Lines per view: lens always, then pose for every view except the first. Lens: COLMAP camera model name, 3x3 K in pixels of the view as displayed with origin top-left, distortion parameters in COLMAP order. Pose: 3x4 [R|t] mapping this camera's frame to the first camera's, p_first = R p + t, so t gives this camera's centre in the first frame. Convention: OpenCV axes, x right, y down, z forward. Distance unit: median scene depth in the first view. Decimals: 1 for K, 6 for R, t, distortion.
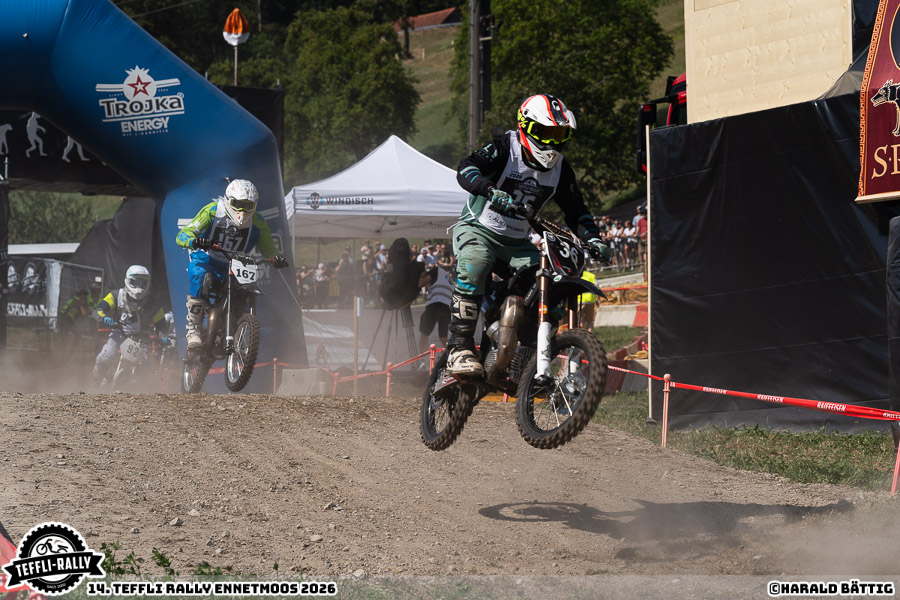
lens RADIAL K [[2572.2, 0, 450.0], [0, 2572.2, 300.0], [0, 0, 1]] dist [0.001294, -0.237729]
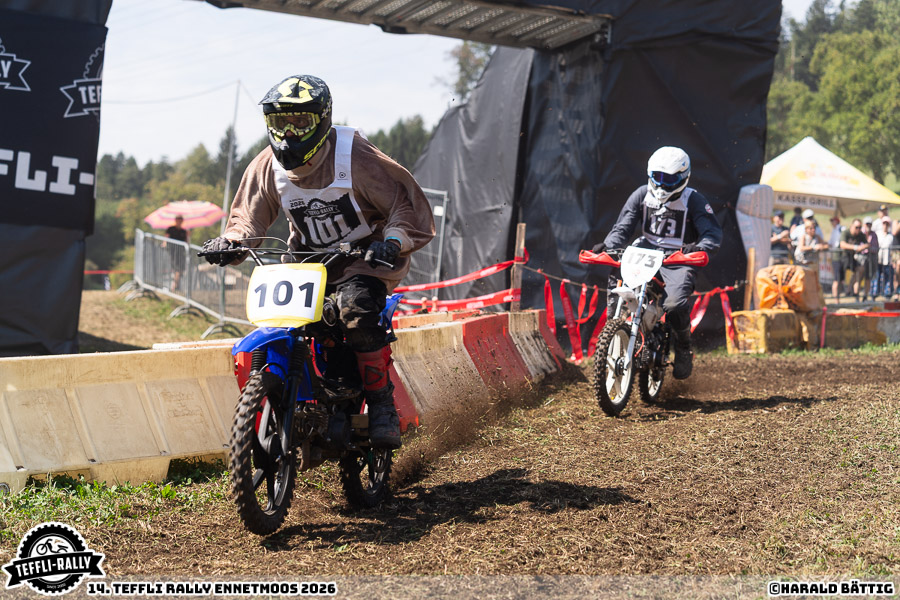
lens RADIAL K [[1800.3, 0, 450.0], [0, 1800.3, 300.0], [0, 0, 1]] dist [-0.047395, 0.039748]
pose [[0.964939, 0.059761, -0.255582, -0.014700], [-0.060902, 0.998138, 0.003455, 0.004101], [0.255312, 0.012232, 0.966781, 0.290372]]
